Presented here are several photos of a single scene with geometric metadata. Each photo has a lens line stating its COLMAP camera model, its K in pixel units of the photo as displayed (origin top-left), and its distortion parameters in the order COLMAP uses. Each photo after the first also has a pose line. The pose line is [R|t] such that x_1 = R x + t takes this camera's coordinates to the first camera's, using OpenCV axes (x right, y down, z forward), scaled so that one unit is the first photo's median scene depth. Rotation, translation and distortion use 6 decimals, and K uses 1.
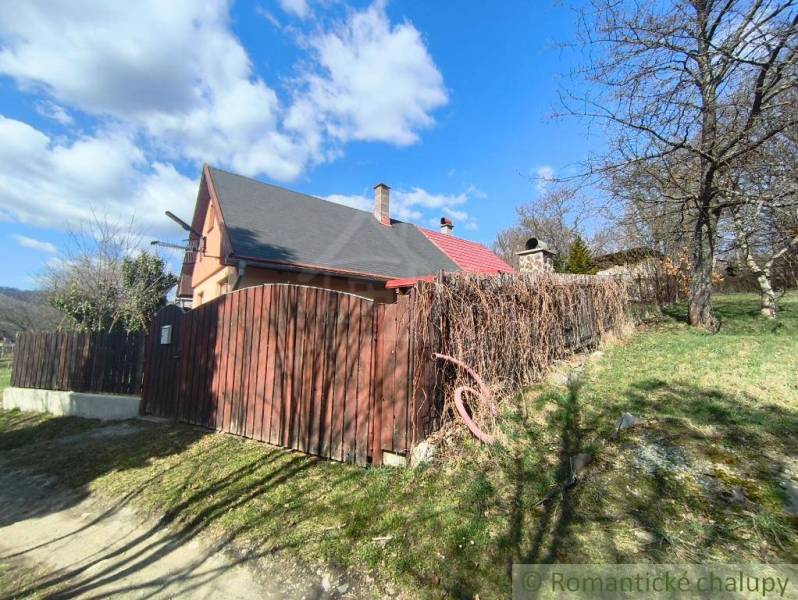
lens RADIAL K [[355.4, 0, 397.7], [0, 355.4, 293.3], [0, 0, 1]] dist [0.001367, -0.000416]
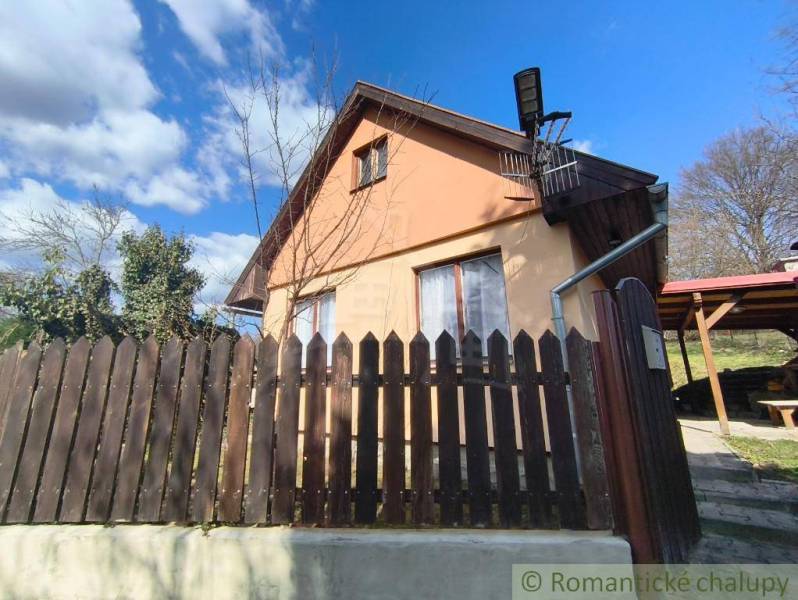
lens RADIAL K [[355.4, 0, 397.7], [0, 355.4, 293.3], [0, 0, 1]] dist [0.001367, -0.000416]
pose [[0.967198, 0.051409, 0.248767, -0.862354], [-0.016061, 0.989724, -0.142088, 0.108856], [-0.253515, 0.133432, 0.958085, 0.615261]]
